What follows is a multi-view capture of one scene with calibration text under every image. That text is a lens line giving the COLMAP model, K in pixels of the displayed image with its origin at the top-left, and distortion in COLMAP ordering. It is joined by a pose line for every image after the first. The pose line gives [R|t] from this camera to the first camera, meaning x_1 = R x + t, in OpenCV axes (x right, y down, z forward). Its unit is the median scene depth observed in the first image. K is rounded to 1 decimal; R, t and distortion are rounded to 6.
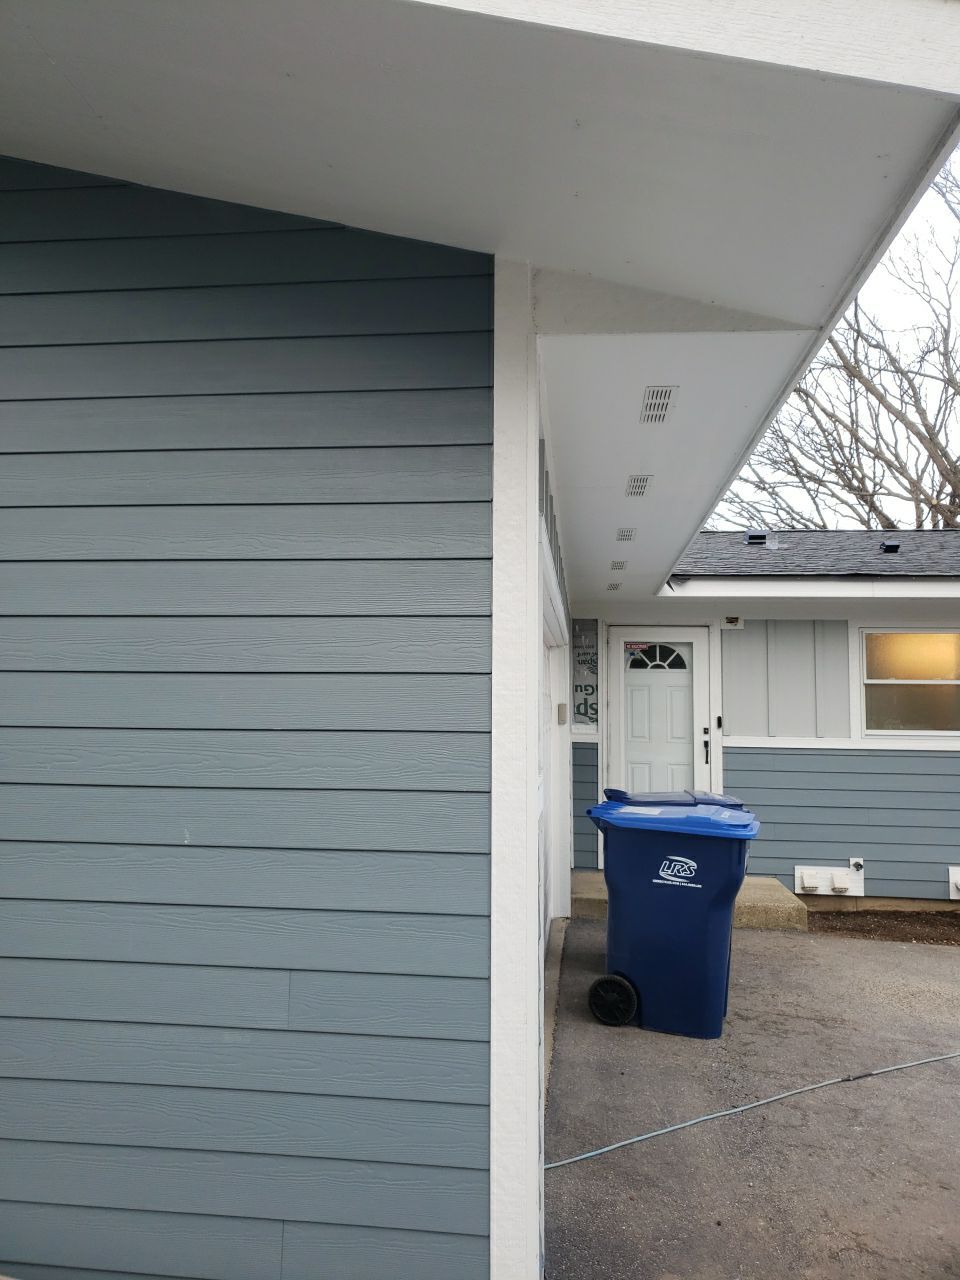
lens RADIAL K [[980.5, 0, 480.0], [0, 980.5, 640.0], [0, 0, 1]] dist [0.029830, 0.006095]
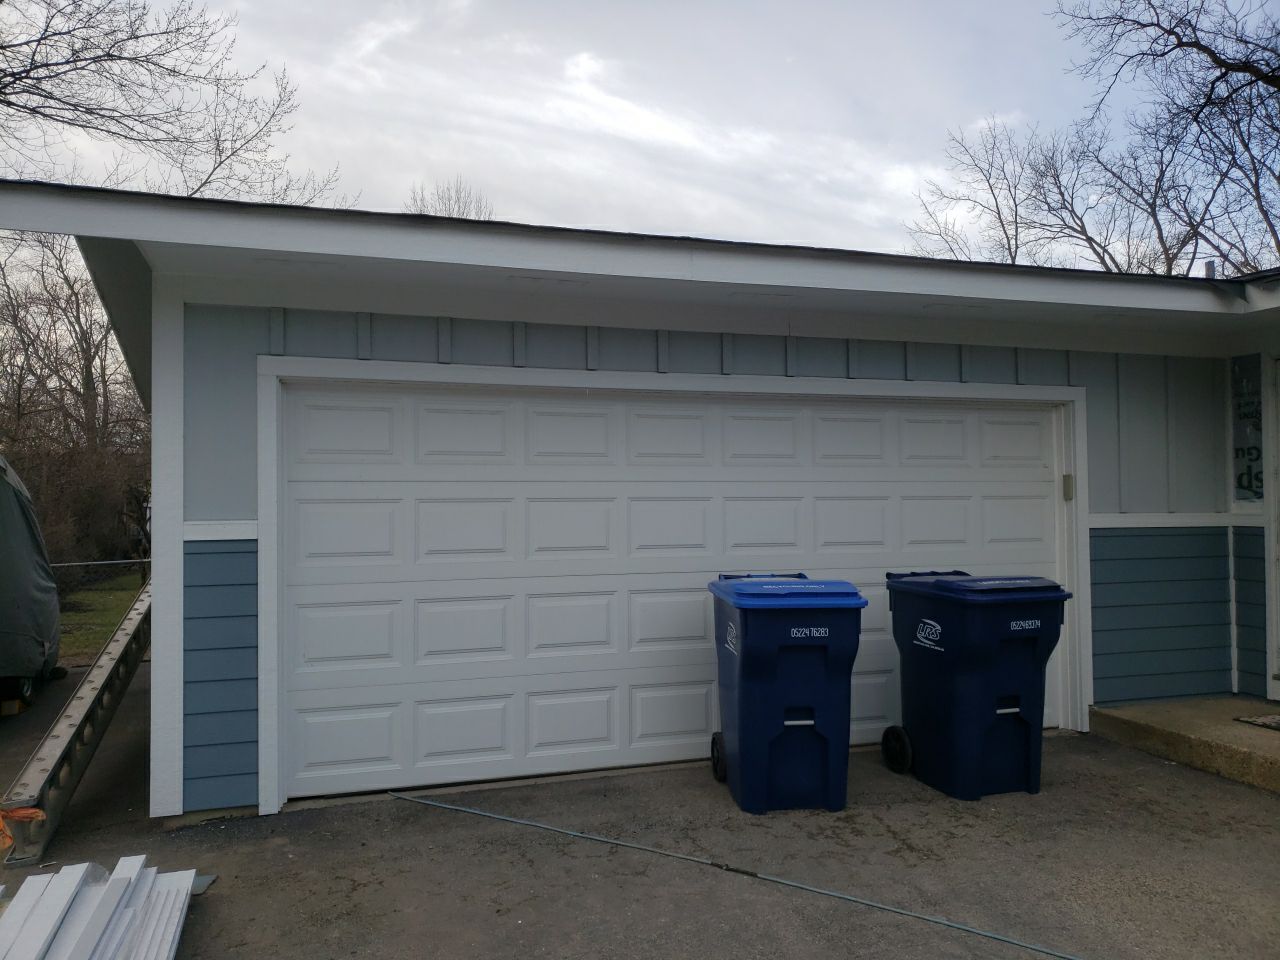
lens RADIAL K [[980.5, 0, 640.0], [0, 980.5, 480.0], [0, 0, 1]] dist [0.029830, 0.006095]
pose [[0.413435, -0.051360, -0.909084, 0.993539], [0.078505, 0.996701, -0.020607, 0.084278], [0.907143, -0.062848, 0.416103, 0.482262]]
